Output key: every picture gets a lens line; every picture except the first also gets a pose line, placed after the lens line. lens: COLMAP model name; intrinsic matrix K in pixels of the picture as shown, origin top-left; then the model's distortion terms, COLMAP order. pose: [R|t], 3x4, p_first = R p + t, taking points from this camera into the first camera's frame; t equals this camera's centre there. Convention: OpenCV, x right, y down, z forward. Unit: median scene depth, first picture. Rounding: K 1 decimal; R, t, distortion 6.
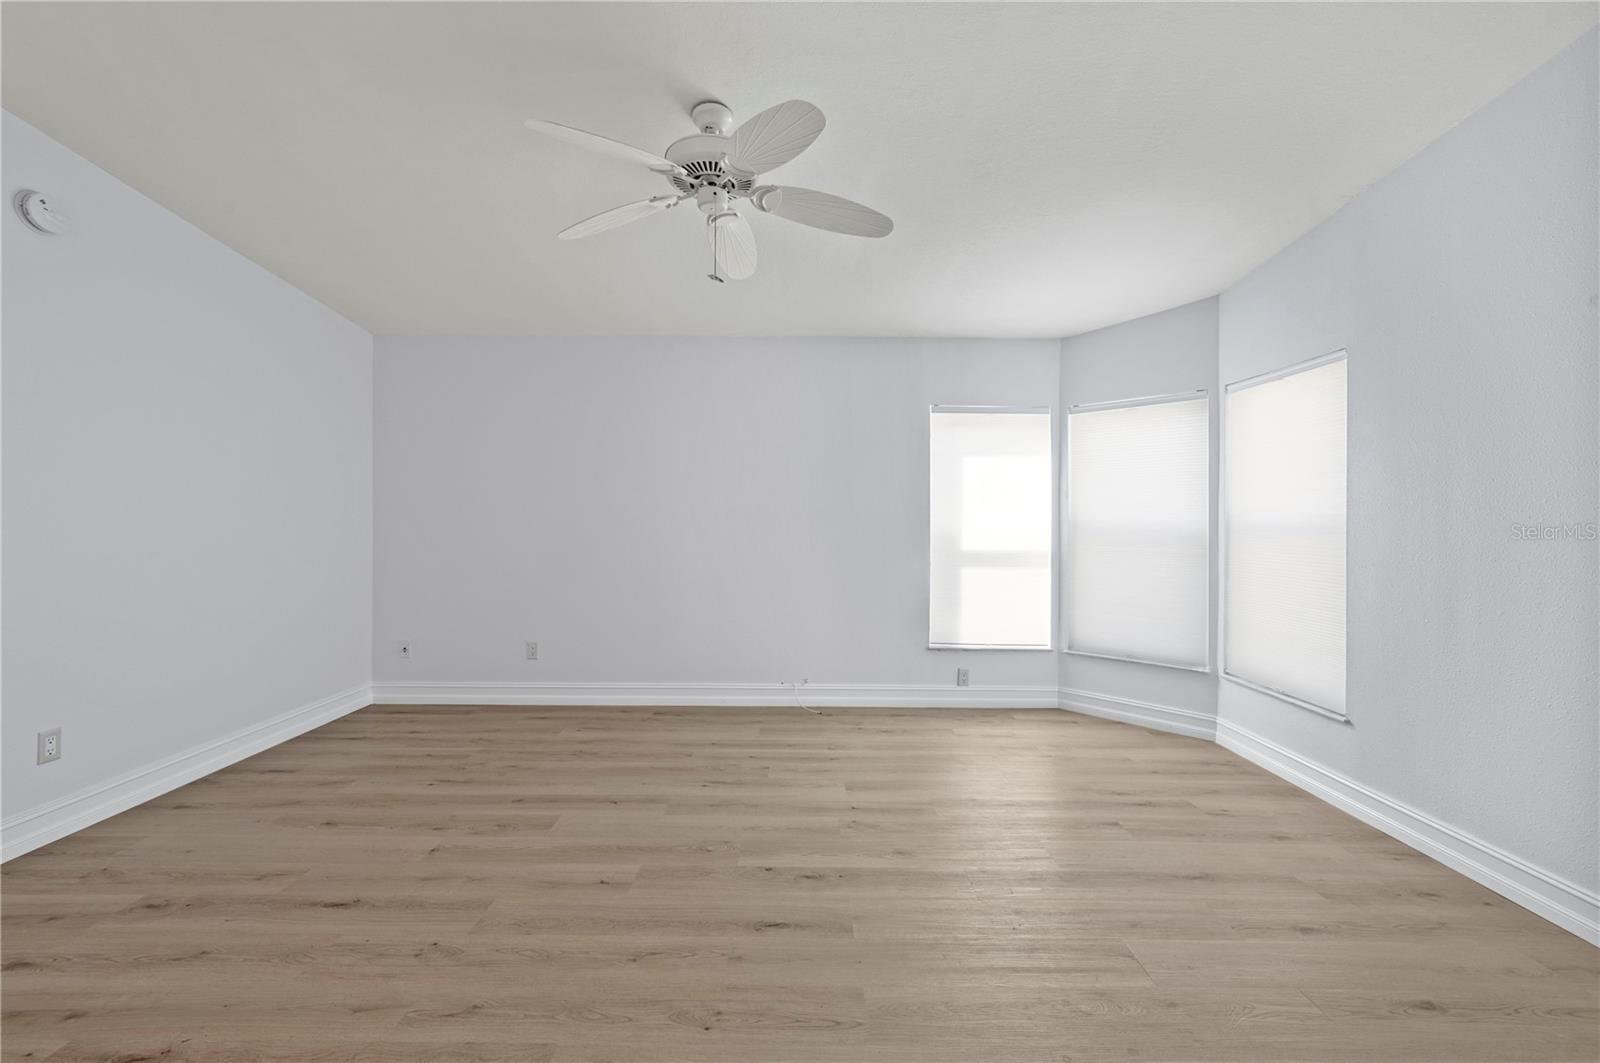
lens RADIAL K [[631.5, 0, 789.8], [0, 631.5, 523.0], [0, 0, 1]] dist [0.001334, -0.001015]
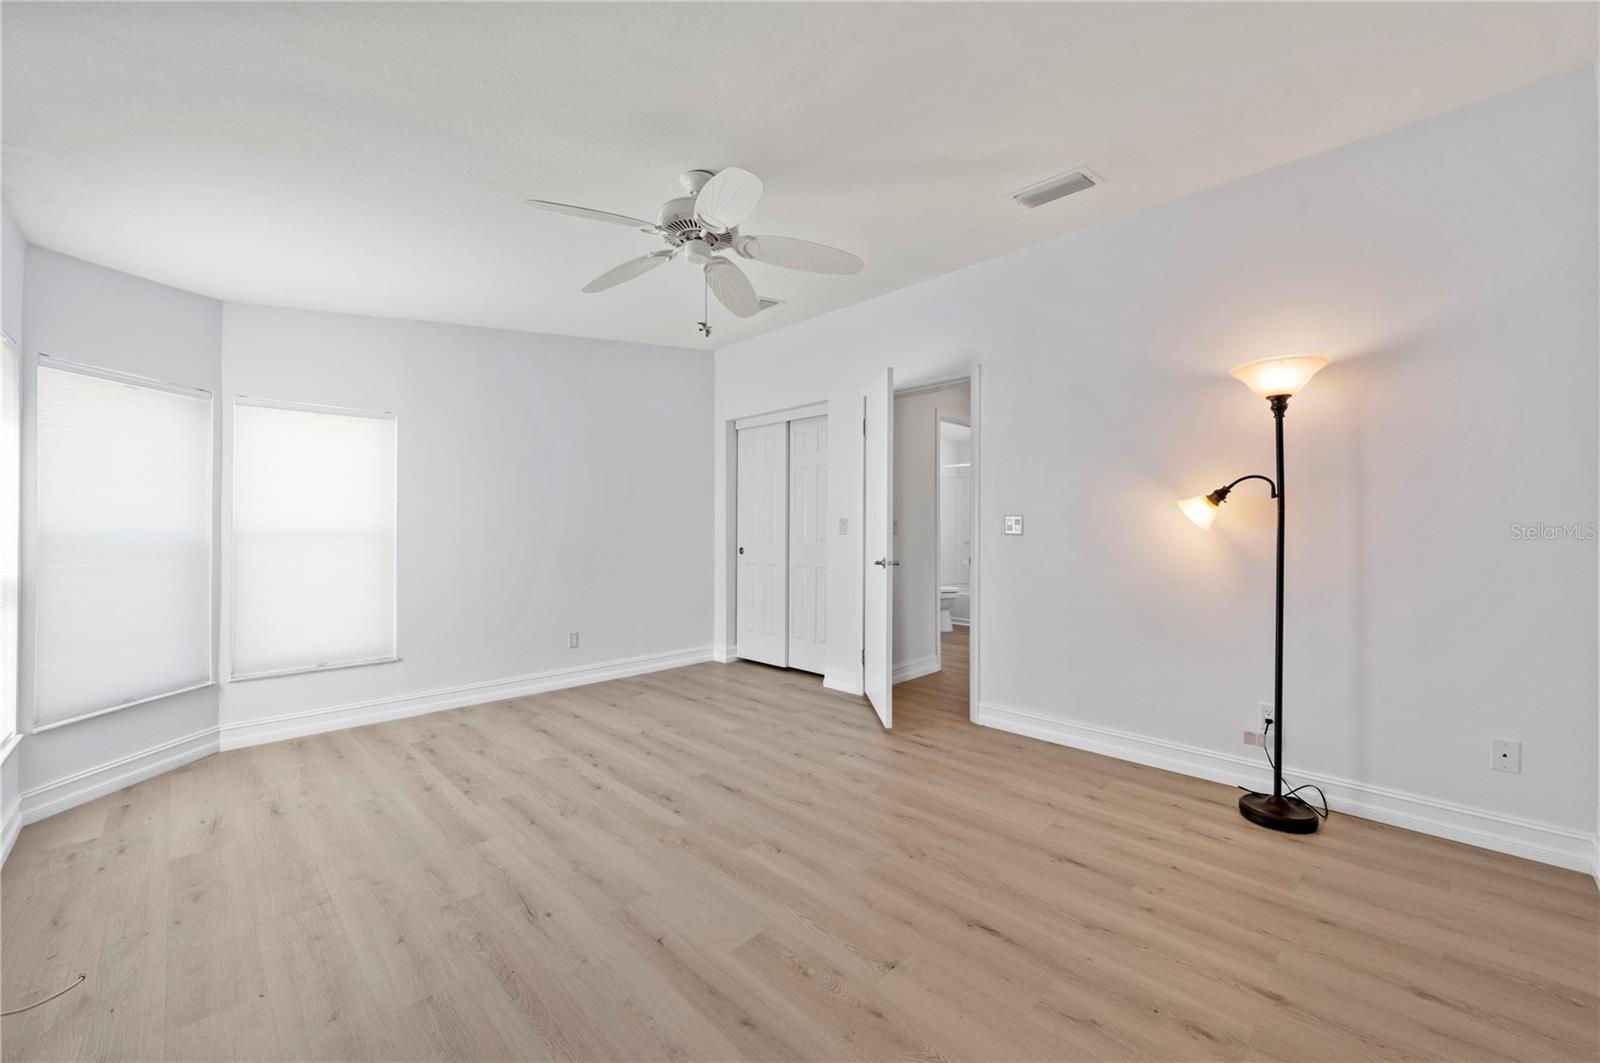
lens RADIAL K [[631.5, 0, 790.9], [0, 631.5, 526.2], [0, 0, 1]] dist [0.001334, -0.001015]
pose [[-0.697917, -0.004738, 0.716163, -0.955354], [-0.002398, 0.999988, 0.004279, -0.019501], [-0.716175, 0.001270, -0.697920, 1.511231]]
